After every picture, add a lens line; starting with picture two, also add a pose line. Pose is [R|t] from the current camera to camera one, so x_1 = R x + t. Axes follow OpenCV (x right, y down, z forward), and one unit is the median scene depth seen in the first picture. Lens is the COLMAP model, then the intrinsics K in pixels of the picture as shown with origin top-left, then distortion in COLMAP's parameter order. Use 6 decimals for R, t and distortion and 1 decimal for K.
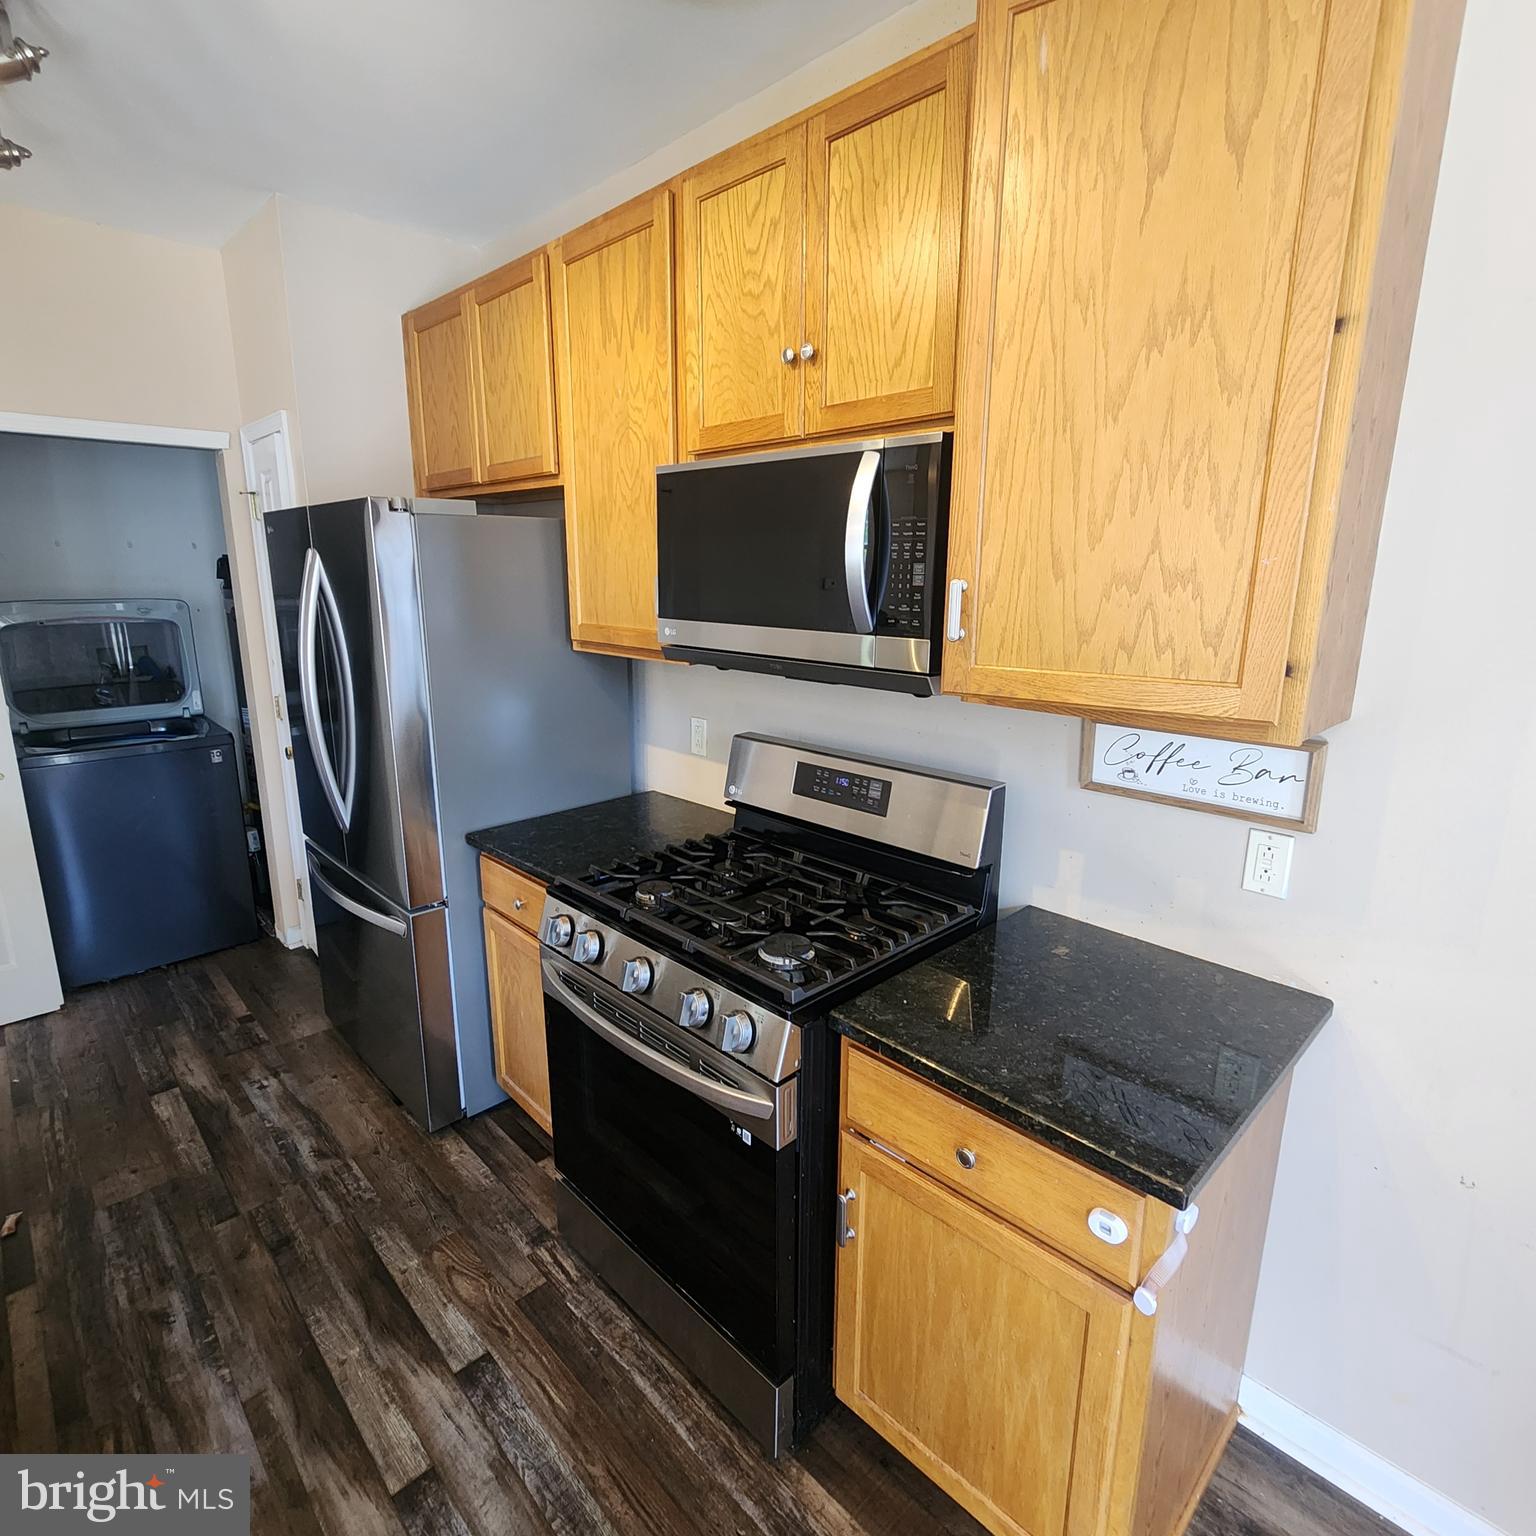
lens RADIAL K [[846.9, 0, 751.4], [0, 846.9, 769.2], [0, 0, 1]] dist [-0.000293, -0.000986]
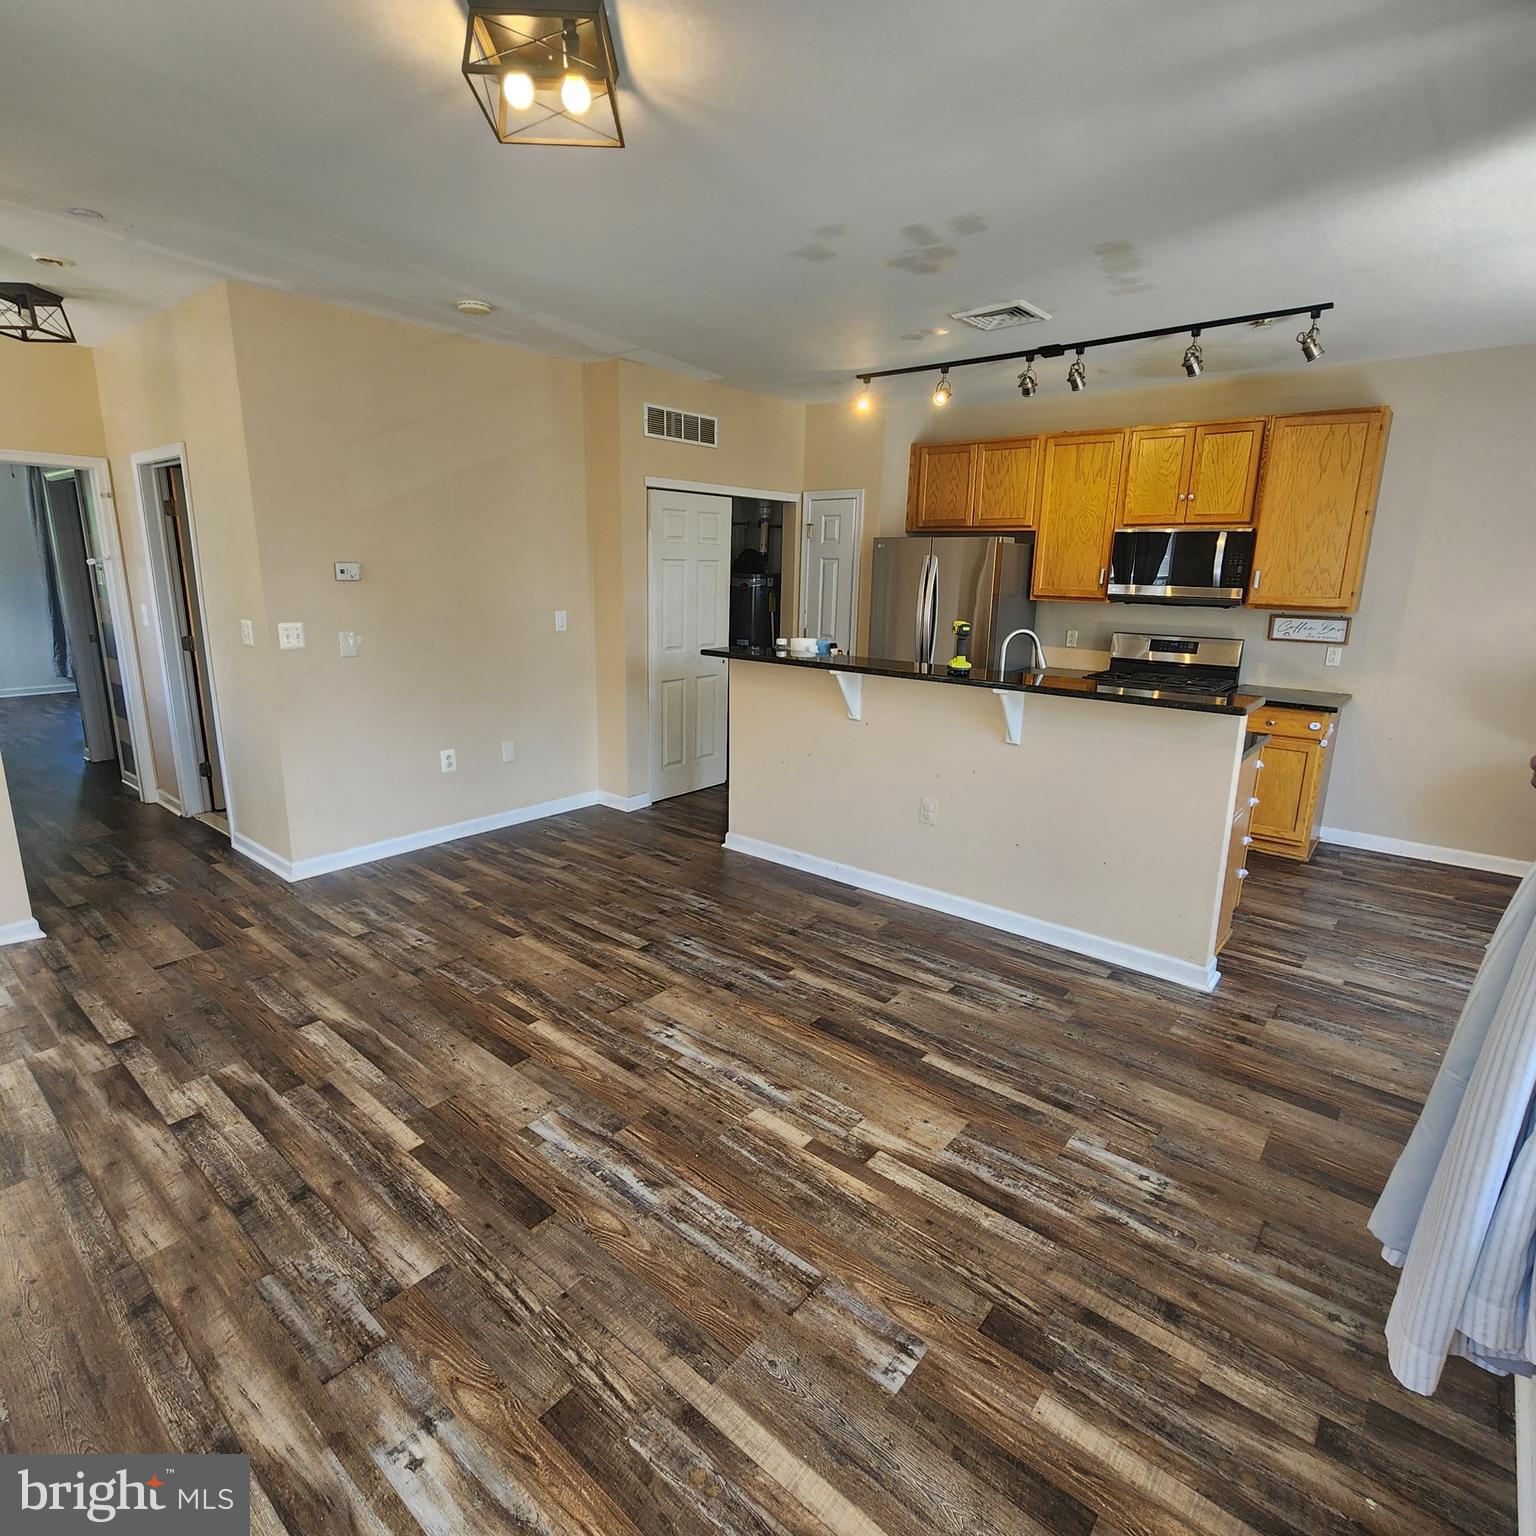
lens RADIAL K [[846.9, 0, 751.4], [0, 846.9, 769.2], [0, 0, 1]] dist [-0.000293, -0.000986]
pose [[0.994901, -0.013951, 0.099890, -2.097665], [0.013303, 0.999886, 0.007148, 0.521345], [-0.099979, -0.005783, 0.994973, -2.184465]]
